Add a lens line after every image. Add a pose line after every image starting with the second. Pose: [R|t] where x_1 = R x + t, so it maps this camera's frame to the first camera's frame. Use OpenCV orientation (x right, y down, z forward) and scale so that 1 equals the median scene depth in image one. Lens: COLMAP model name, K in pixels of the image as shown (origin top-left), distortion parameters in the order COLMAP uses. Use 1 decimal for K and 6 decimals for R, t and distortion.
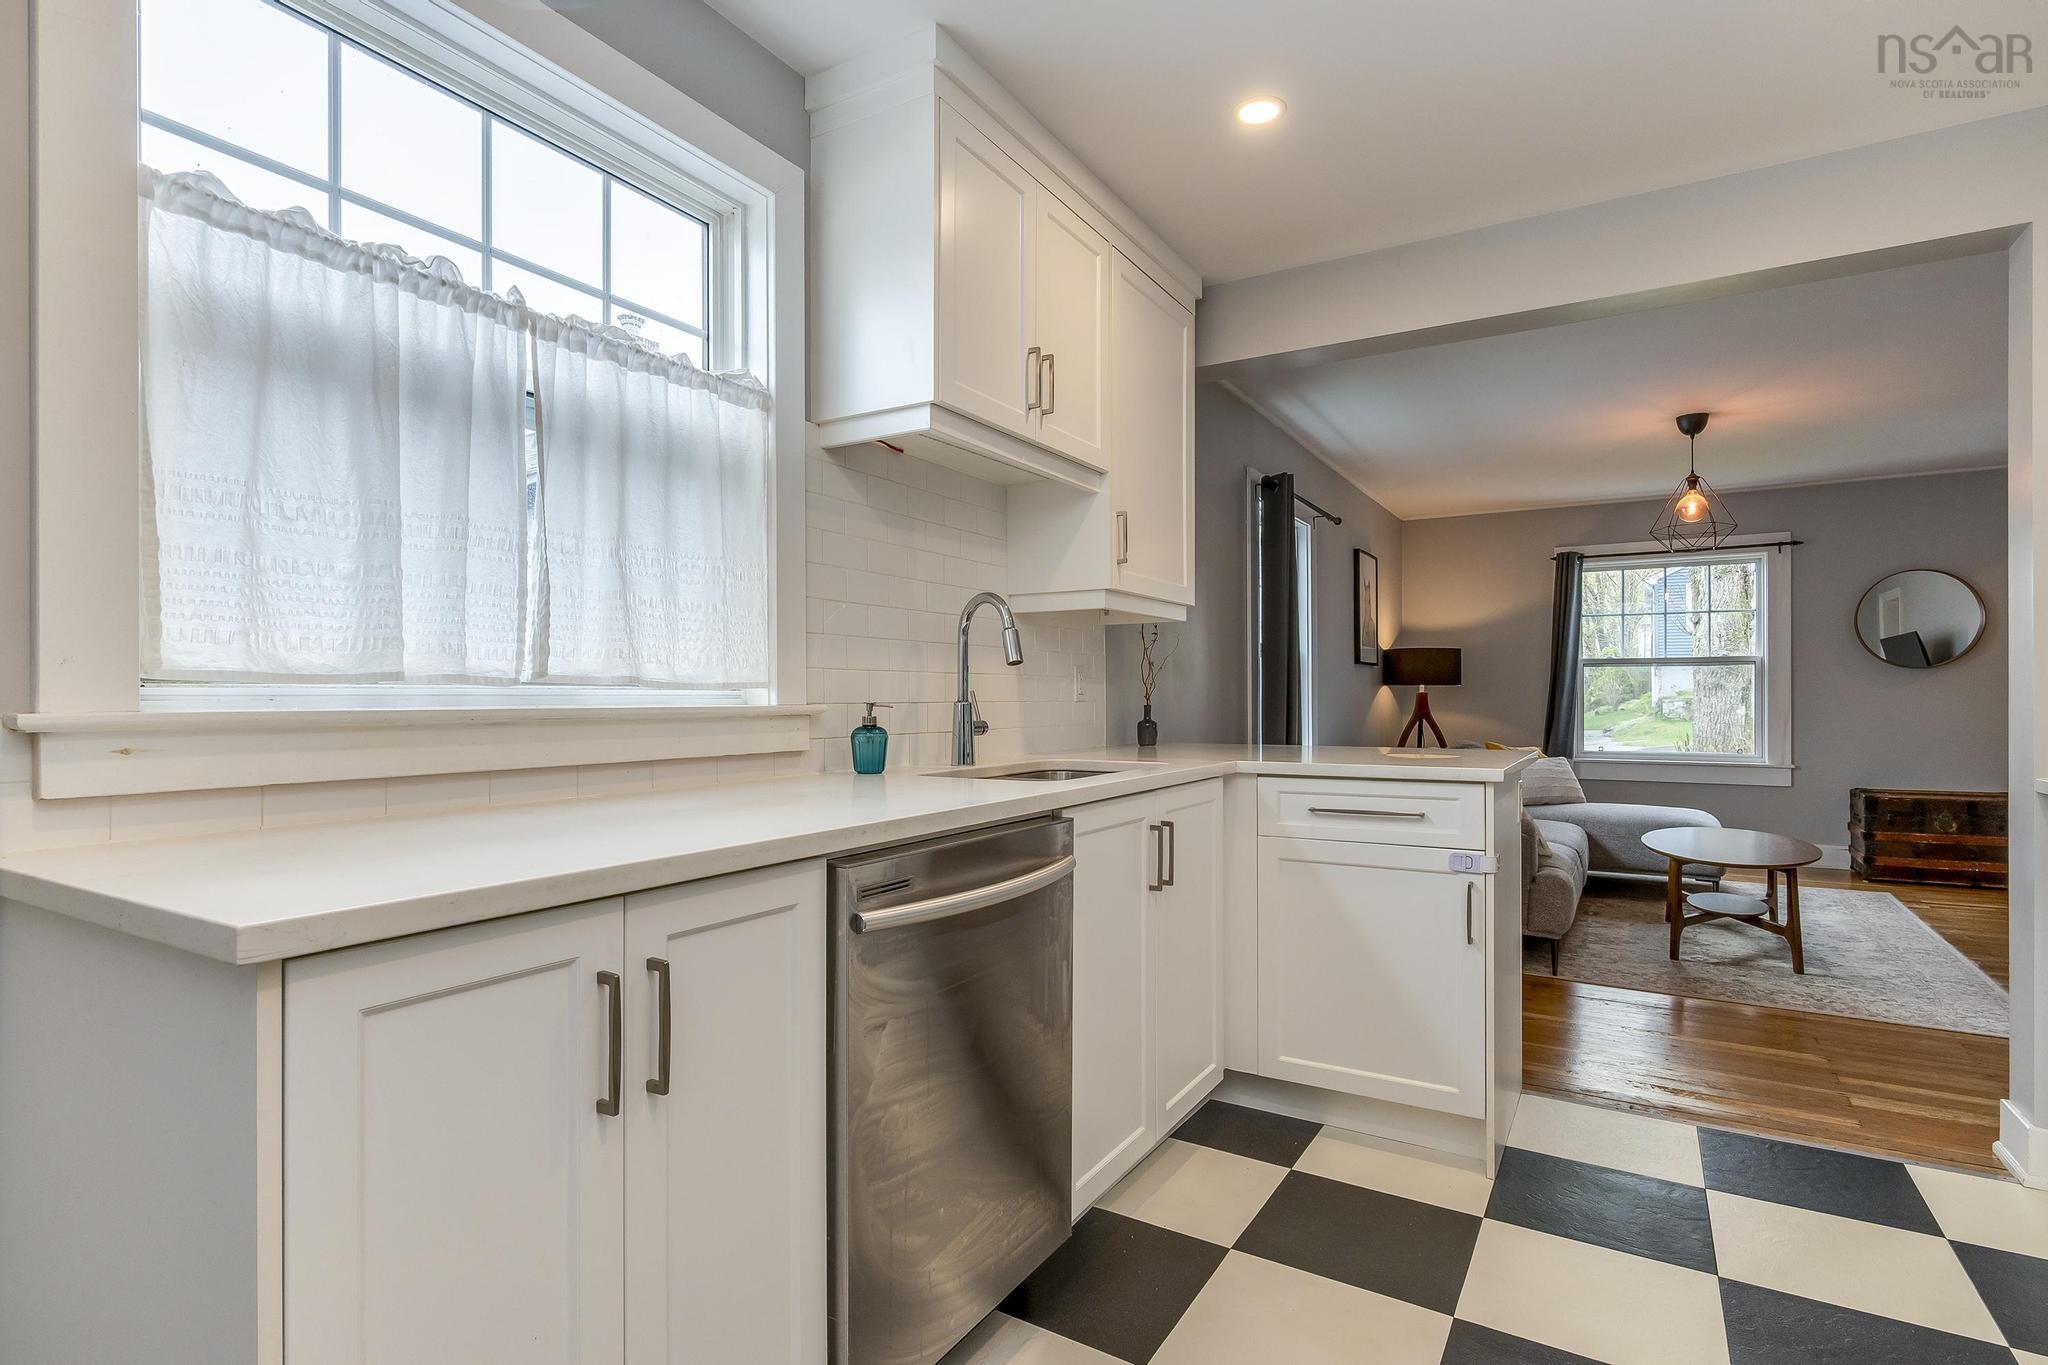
lens RADIAL K [[1020.1, 0, 1038.3], [0, 1020.1, 692.2], [0, 0, 1]] dist [-0.001794, 0.001273]
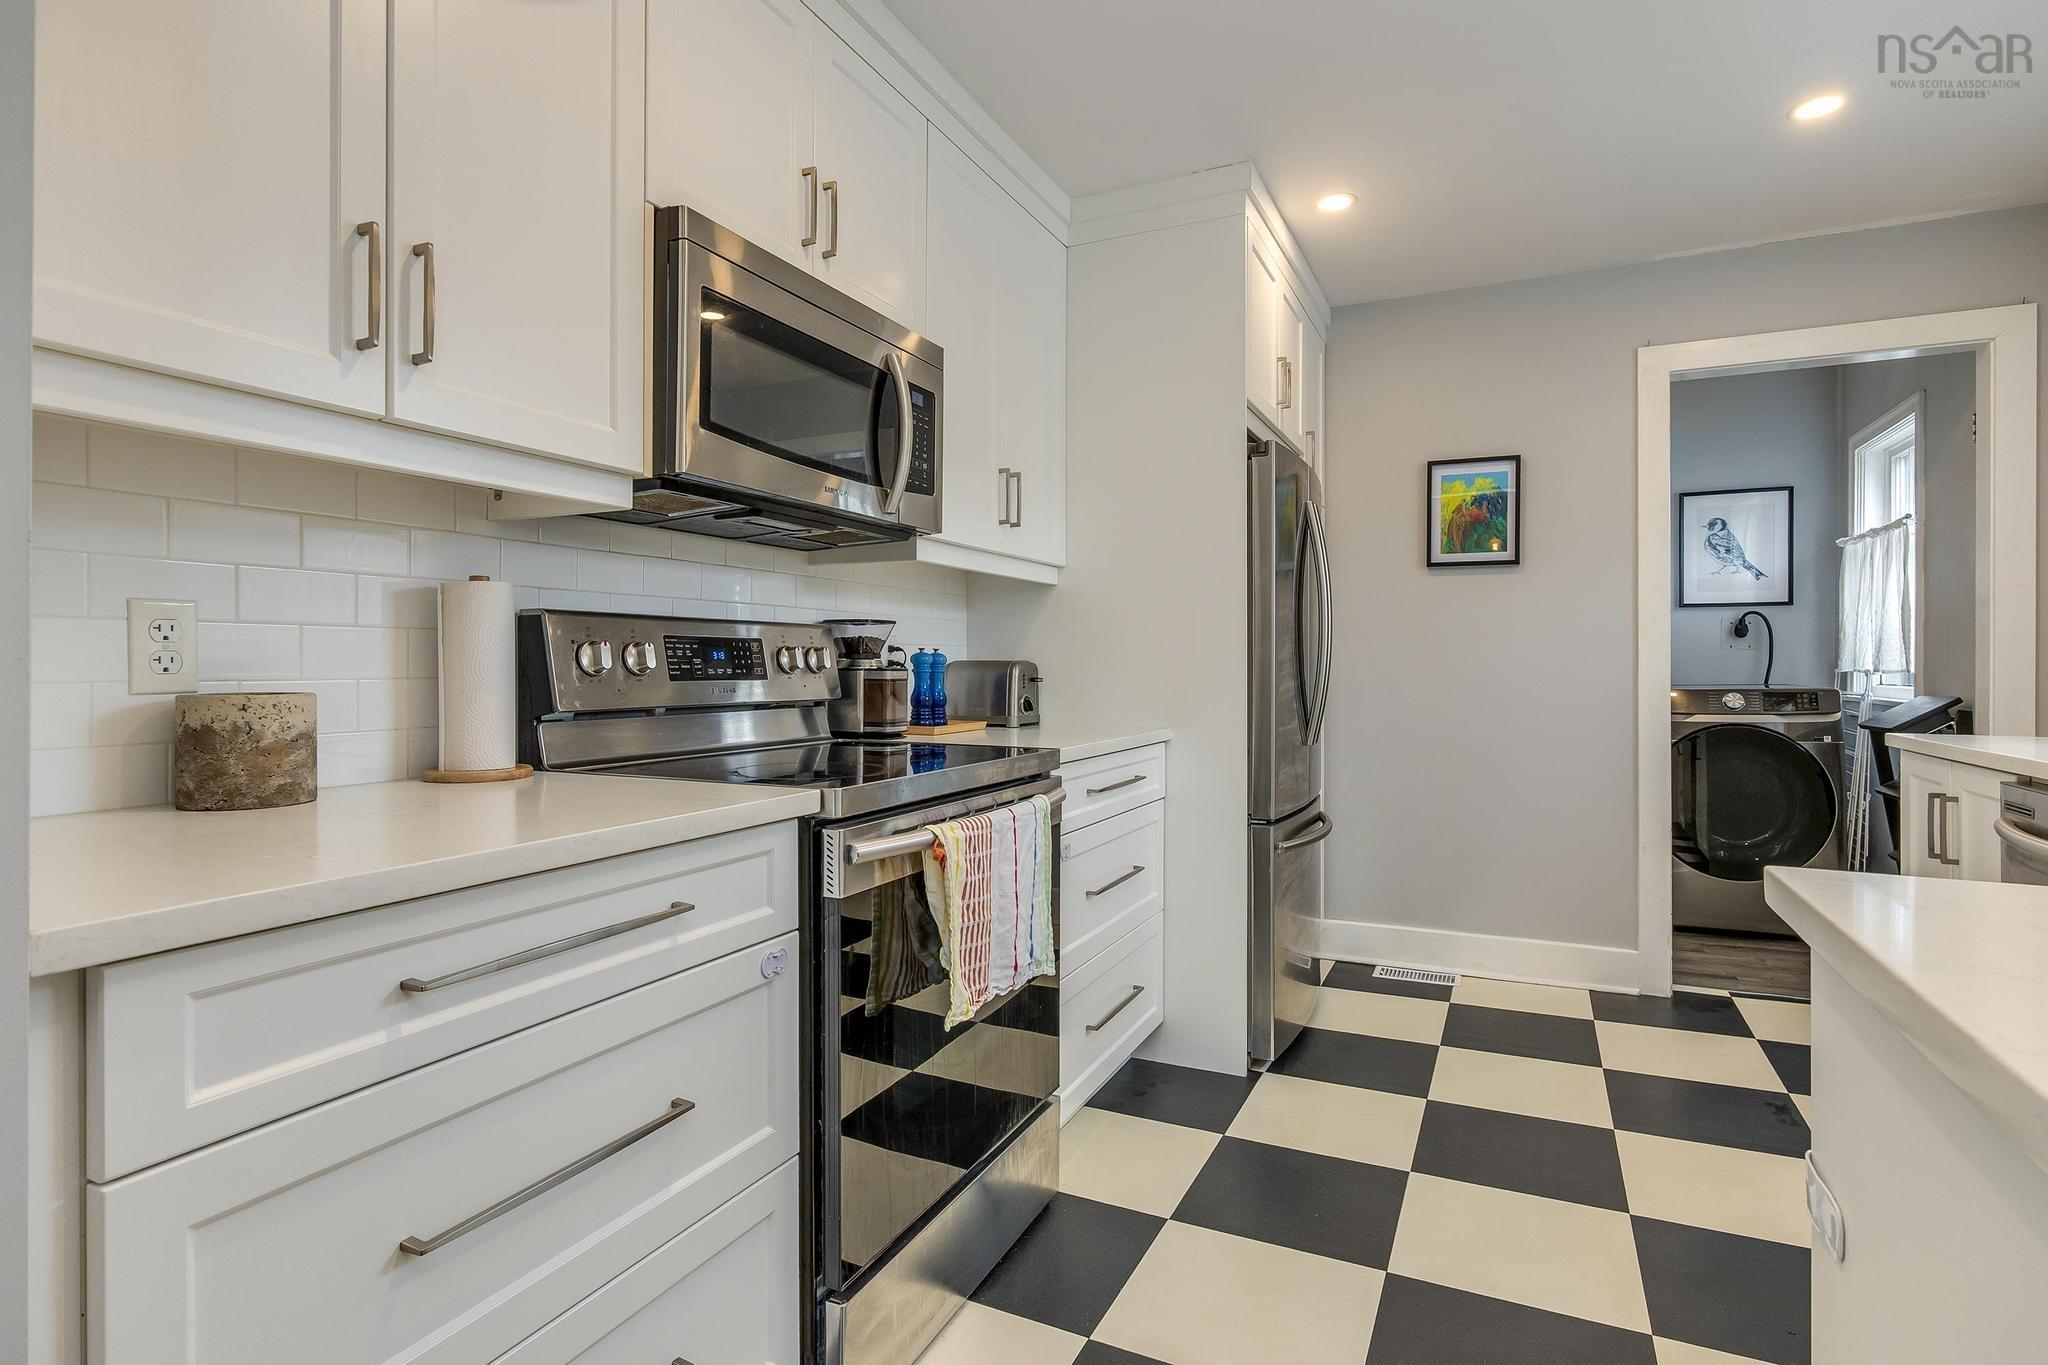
lens RADIAL K [[1020.1, 0, 1025.6], [0, 1020.1, 657.8], [0, 0, 1]] dist [-0.001794, 0.001273]
pose [[-0.997047, -0.001976, -0.076762, 0.752504], [-0.001250, 0.999954, -0.009506, 0.009047], [0.076777, -0.009382, -0.997004, 1.364825]]
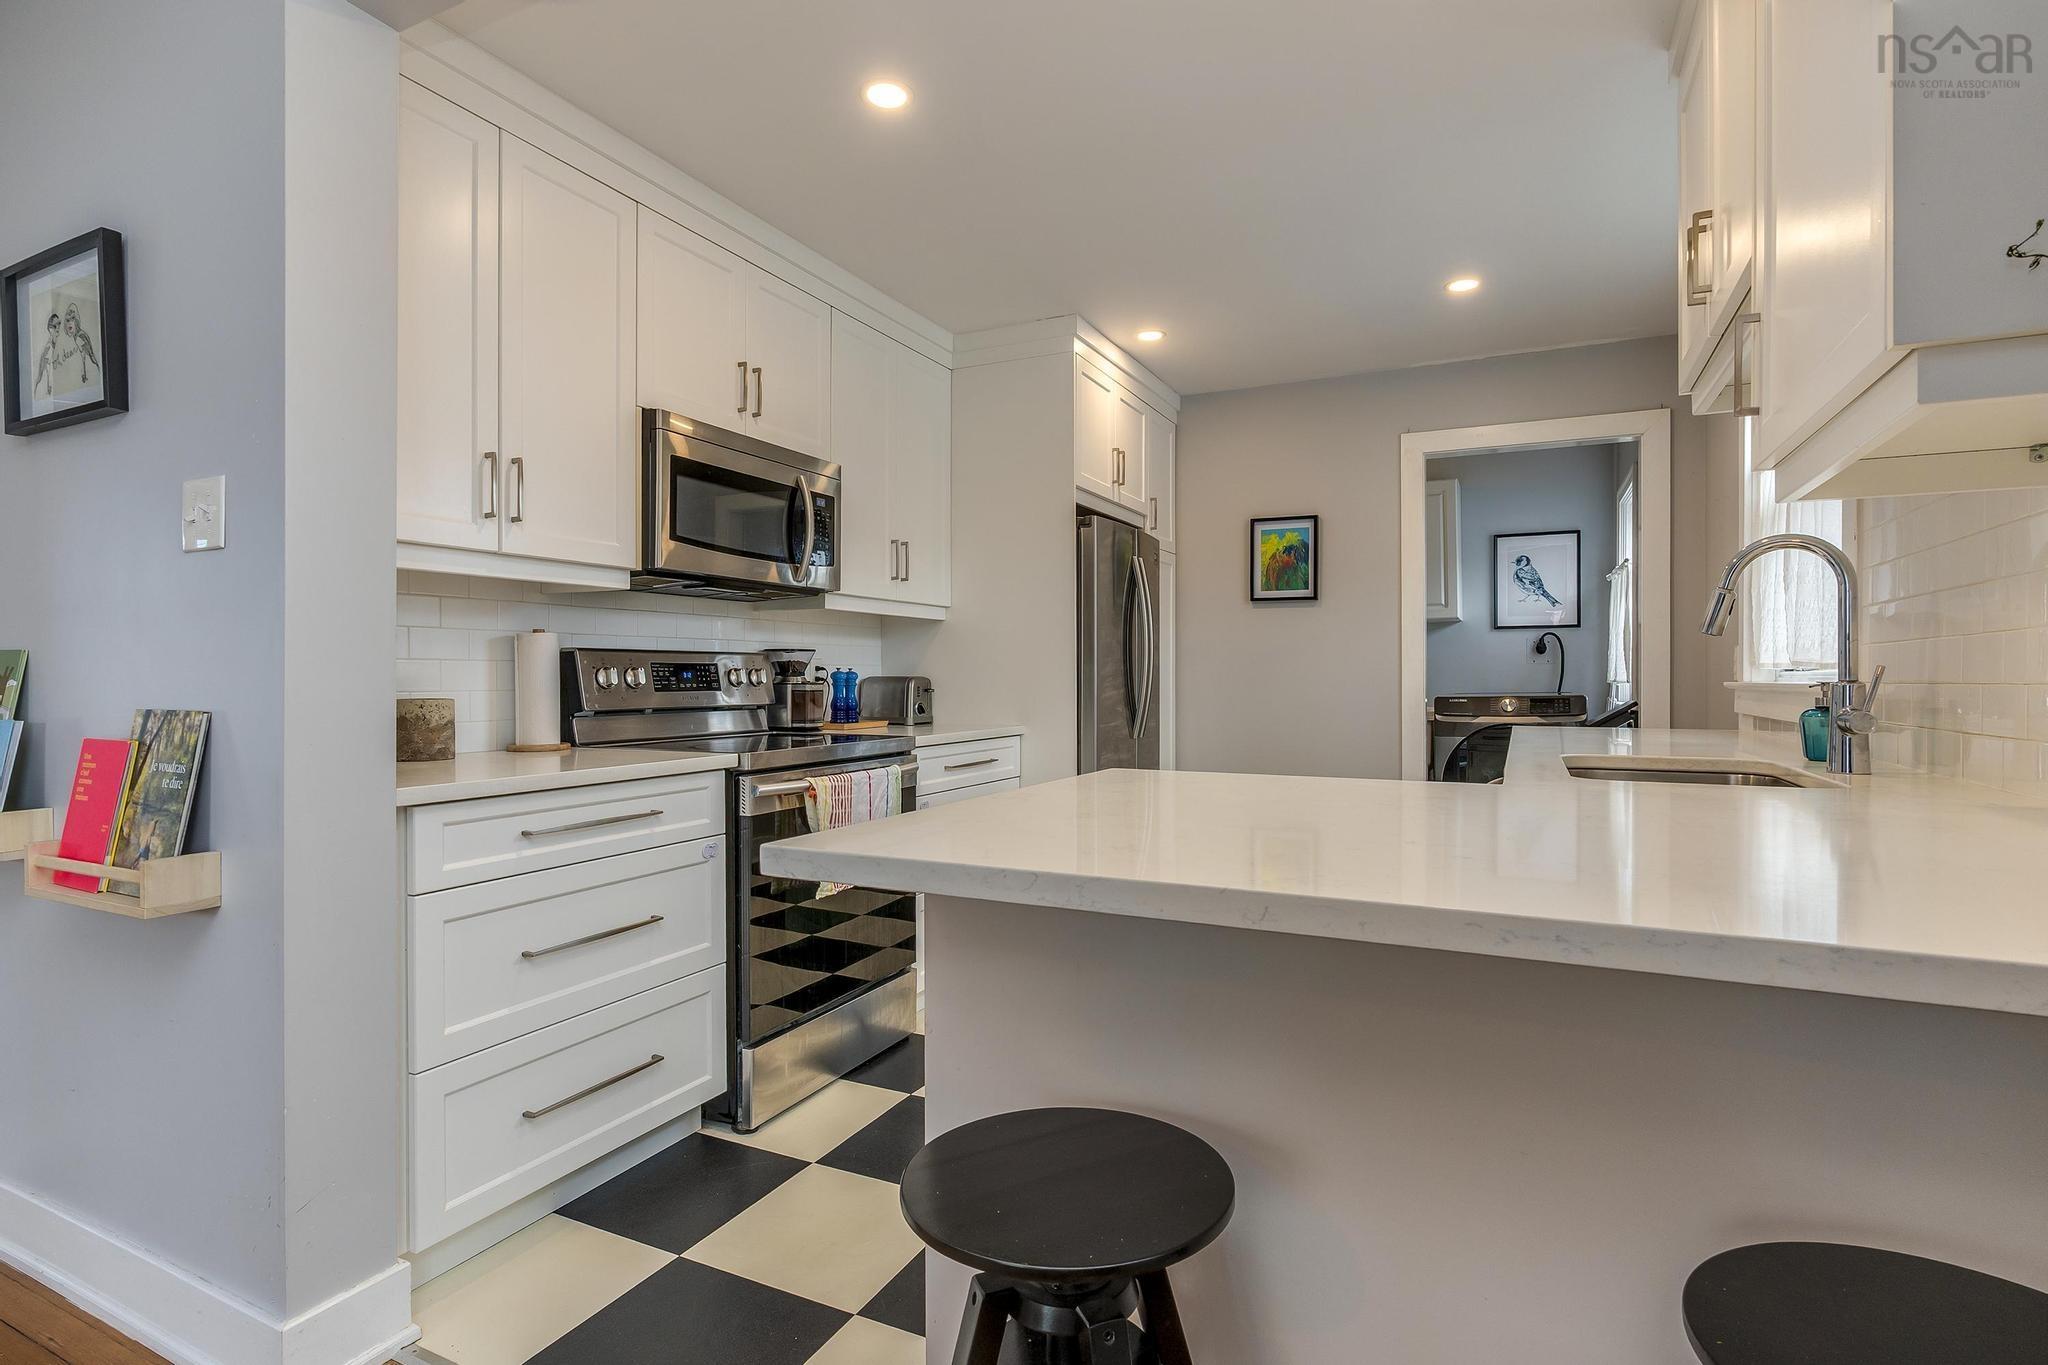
lens RADIAL K [[1020.1, 0, 1019.1], [0, 1020.1, 670.7], [0, 0, 1]] dist [-0.001794, 0.001273]
pose [[-0.997441, 0.001557, -0.071482, 0.609328], [0.002144, 0.999965, -0.008136, 0.005113], [0.071467, -0.008268, -0.997409, 1.835813]]
